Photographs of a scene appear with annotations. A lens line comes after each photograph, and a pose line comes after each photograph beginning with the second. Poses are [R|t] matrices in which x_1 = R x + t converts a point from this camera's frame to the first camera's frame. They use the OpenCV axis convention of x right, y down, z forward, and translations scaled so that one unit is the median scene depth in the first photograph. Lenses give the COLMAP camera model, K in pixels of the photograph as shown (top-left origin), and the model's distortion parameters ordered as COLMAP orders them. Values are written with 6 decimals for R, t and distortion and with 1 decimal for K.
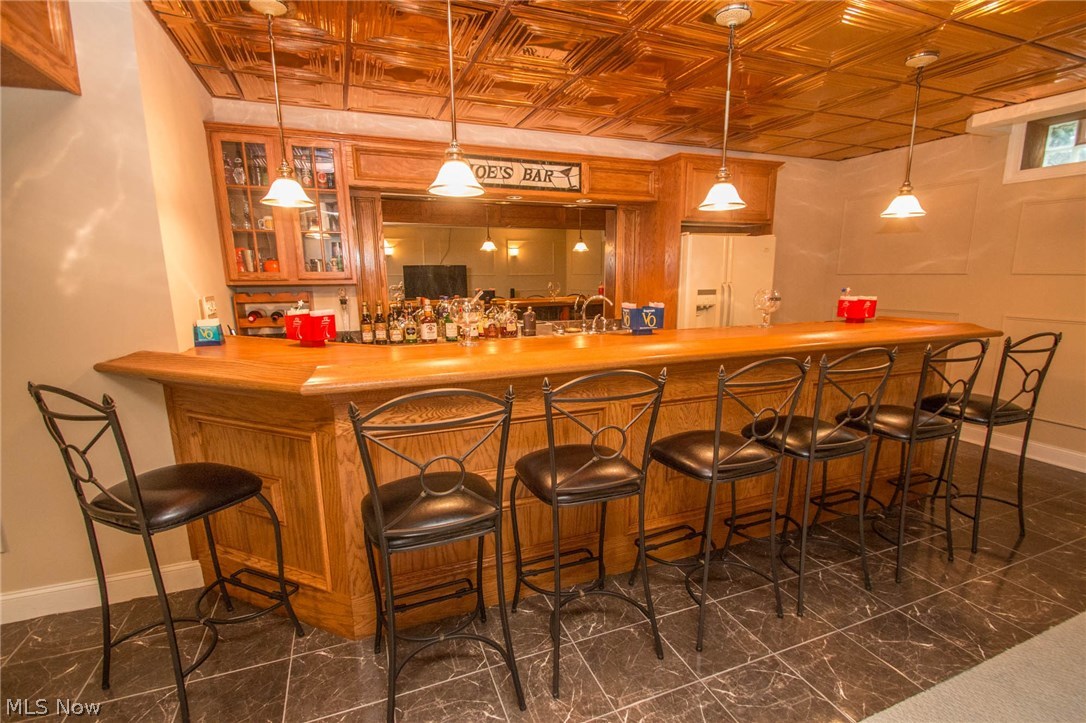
lens RADIAL K [[504.1, 0, 542.3], [0, 504.1, 367.5], [0, 0, 1]] dist [-0.004298, -0.007122]
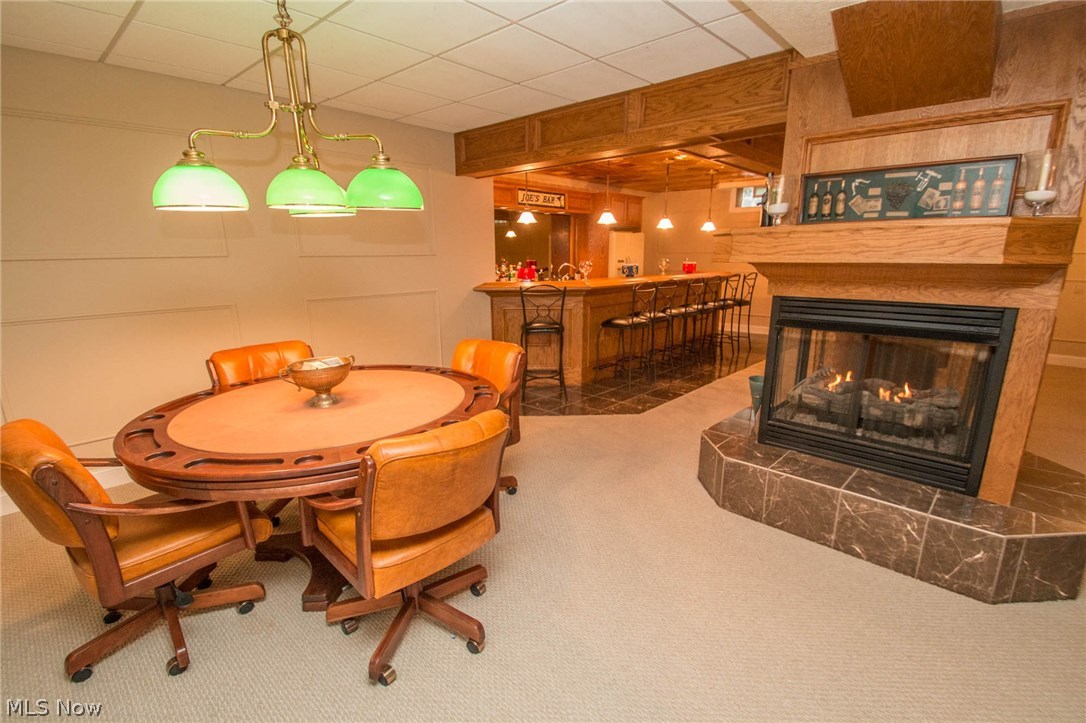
lens RADIAL K [[504.1, 0, 542.0], [0, 504.1, 361.5], [0, 0, 1]] dist [-0.004298, -0.007122]
pose [[0.894346, -0.090762, 0.438073, -0.907011], [0.079239, 0.995859, 0.044556, 0.140030], [-0.440303, -0.005136, 0.897834, -0.695852]]
